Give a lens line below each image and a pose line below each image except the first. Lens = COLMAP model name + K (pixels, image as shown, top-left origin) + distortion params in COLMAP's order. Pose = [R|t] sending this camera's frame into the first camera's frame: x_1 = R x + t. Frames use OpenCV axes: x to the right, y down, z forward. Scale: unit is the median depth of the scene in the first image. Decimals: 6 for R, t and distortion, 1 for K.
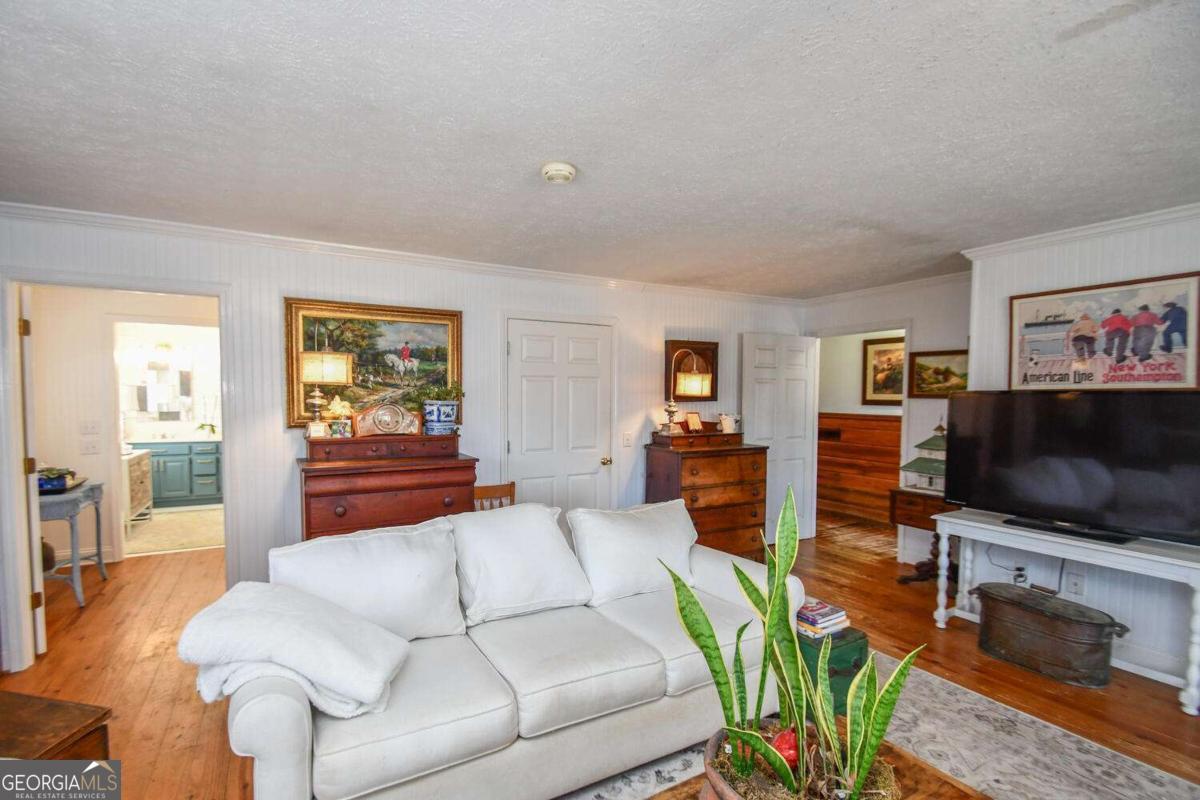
lens RADIAL K [[546.7, 0, 593.2], [0, 546.7, 417.3], [0, 0, 1]] dist [0.001546, -0.011534]
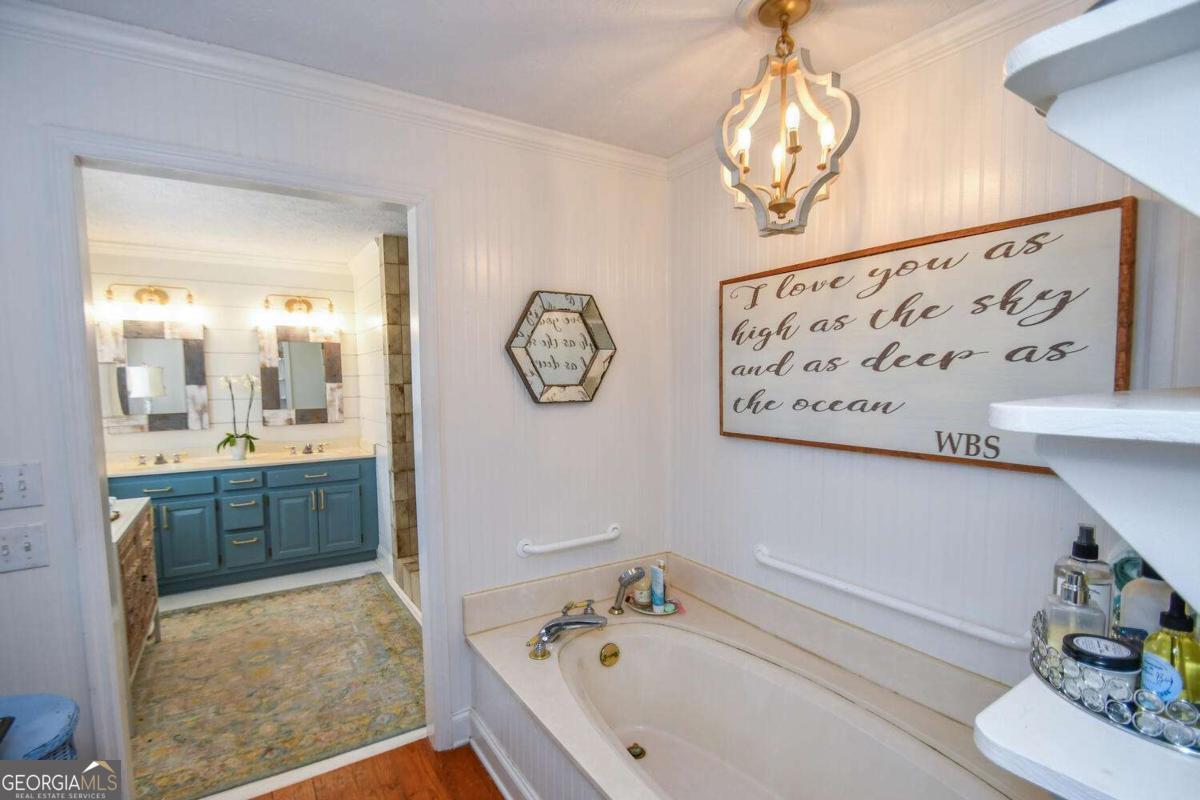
lens RADIAL K [[546.7, 0, 594.6], [0, 546.7, 419.0], [0, 0, 1]] dist [0.001546, -0.011534]
pose [[0.997410, -0.019073, 0.069344, -0.783094], [0.016738, 0.999278, 0.034099, -0.034087], [-0.069945, -0.032850, 0.997010, 0.853838]]
